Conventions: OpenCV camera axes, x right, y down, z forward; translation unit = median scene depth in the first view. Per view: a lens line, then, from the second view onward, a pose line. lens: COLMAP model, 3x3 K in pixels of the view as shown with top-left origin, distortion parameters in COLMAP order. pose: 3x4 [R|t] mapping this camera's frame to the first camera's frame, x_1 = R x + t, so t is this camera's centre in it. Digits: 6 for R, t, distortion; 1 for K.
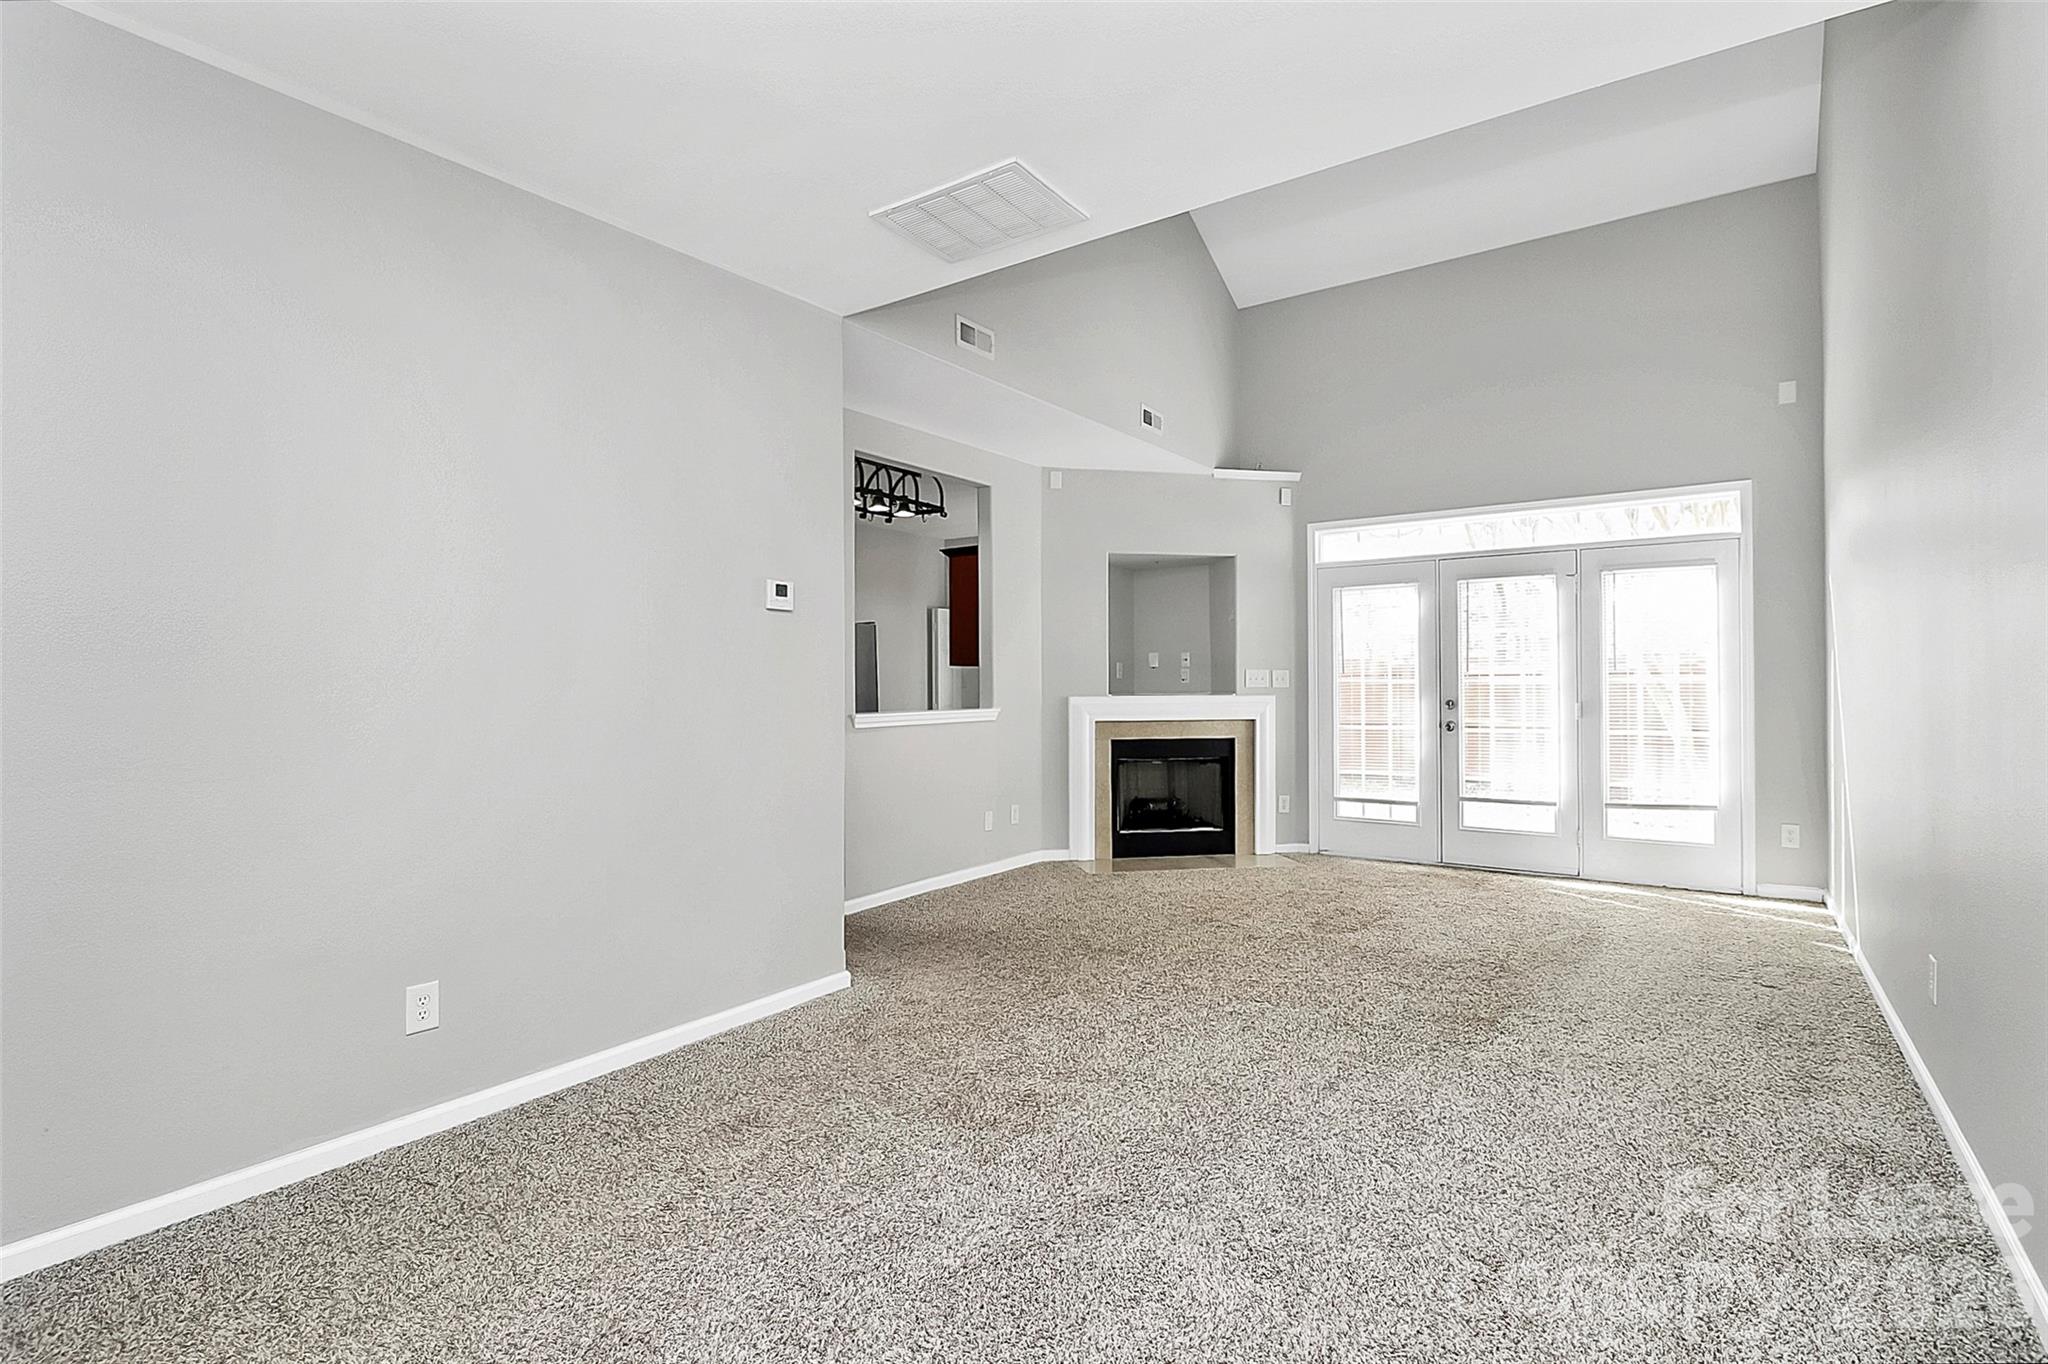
lens RADIAL K [[981.6, 0, 1011.8], [0, 981.6, 677.7], [0, 0, 1]] dist [-0.003031, -0.002807]
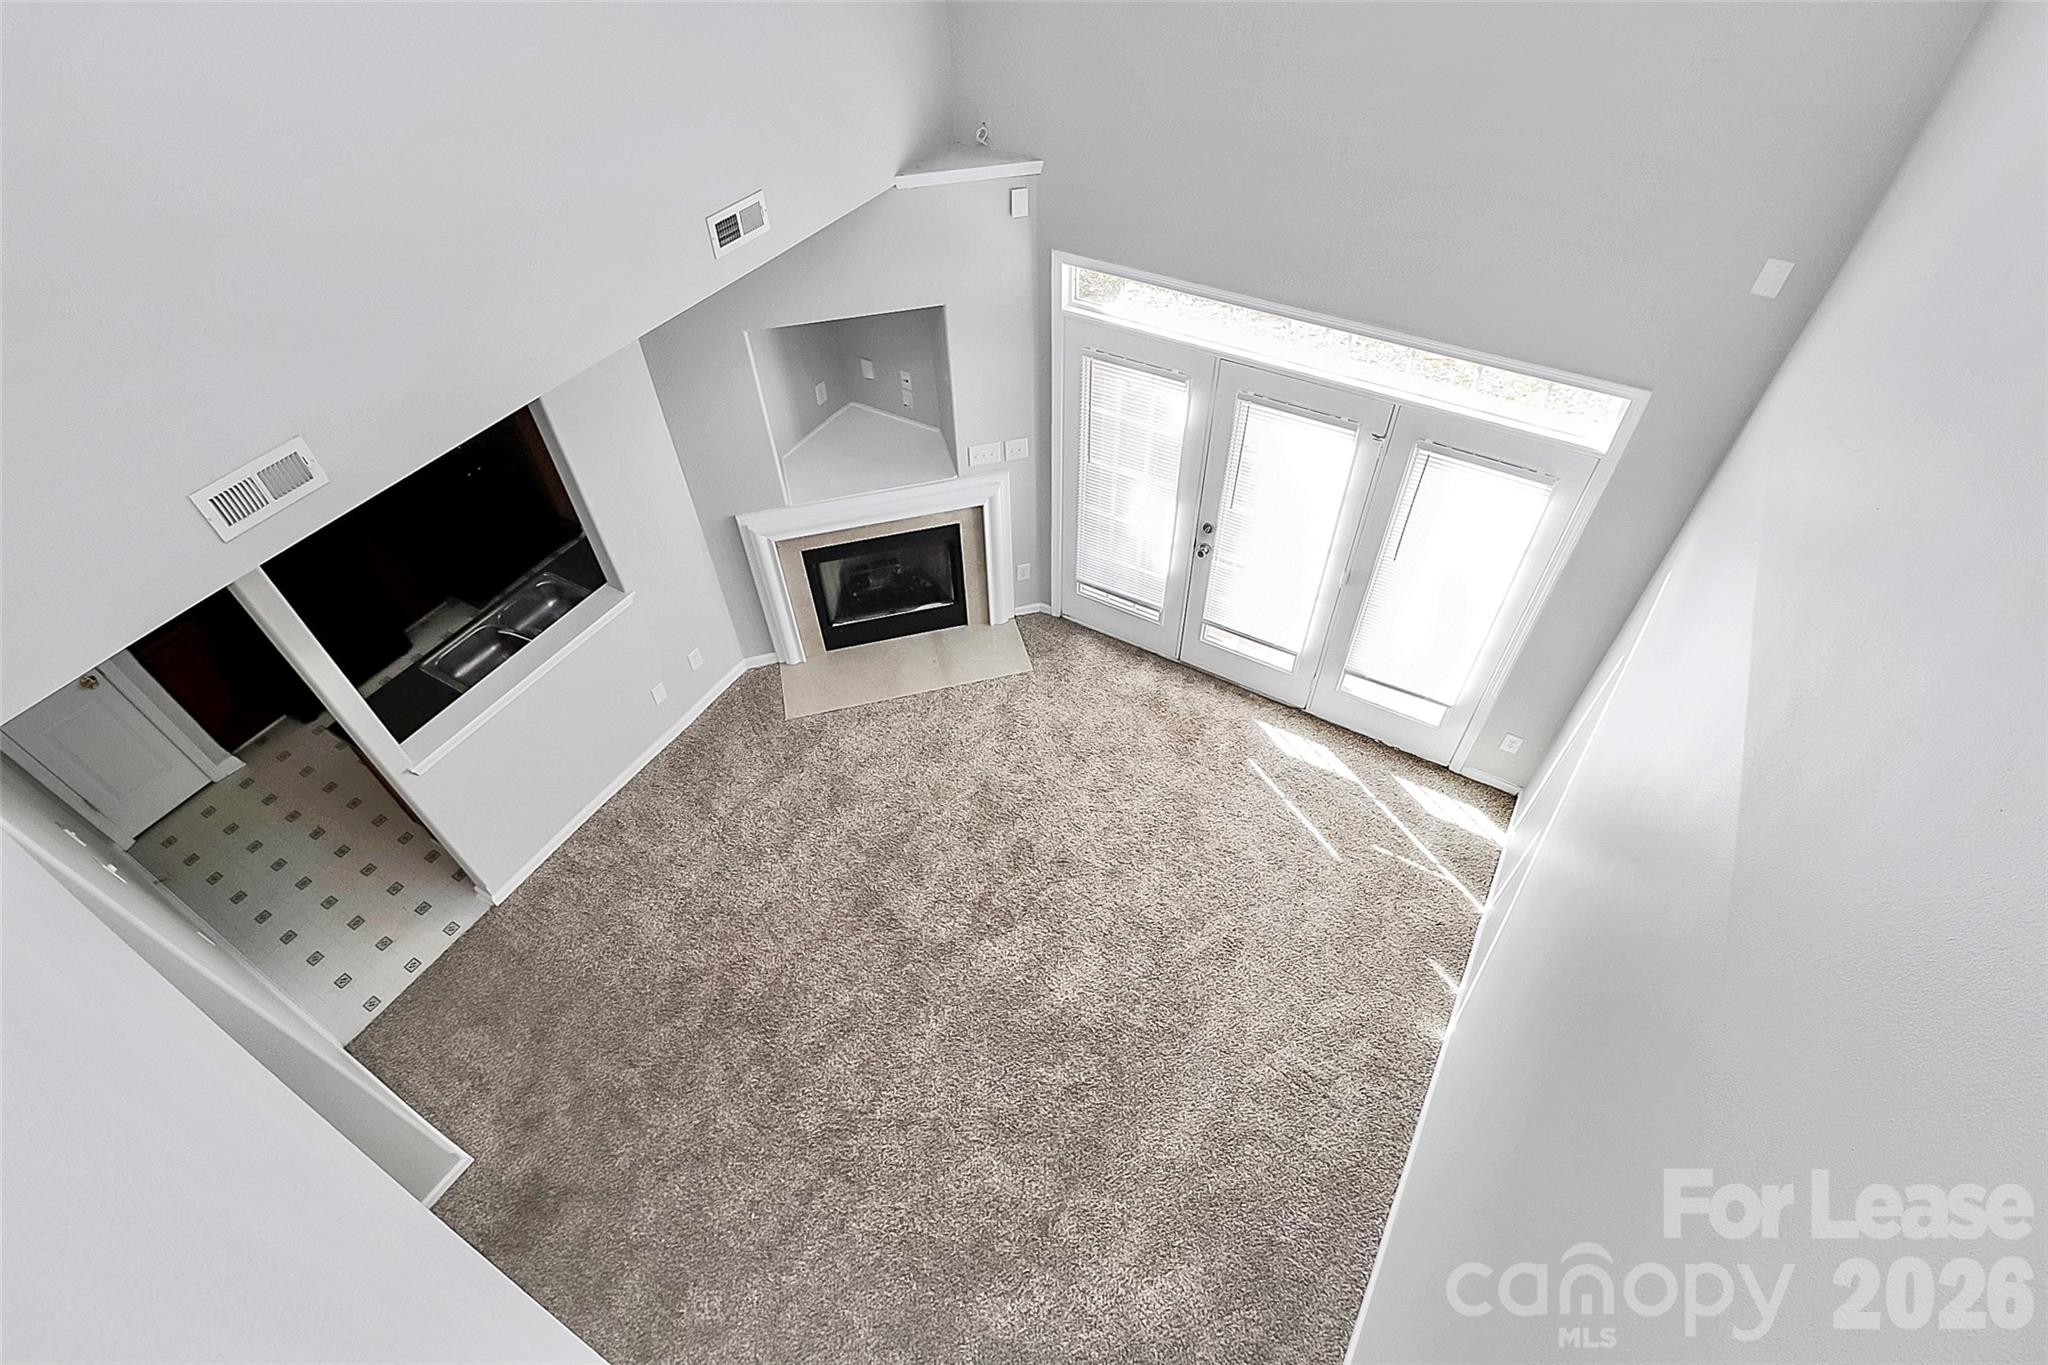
lens RADIAL K [[981.6, 0, 1014.3], [0, 981.6, 675.6], [0, 0, 1]] dist [-0.003031, -0.002807]
pose [[0.997230, -0.068516, 0.028937, 0.241675], [0.023733, 0.661871, 0.749242, -0.462839], [-0.070488, -0.746480, 0.661664, 0.368275]]
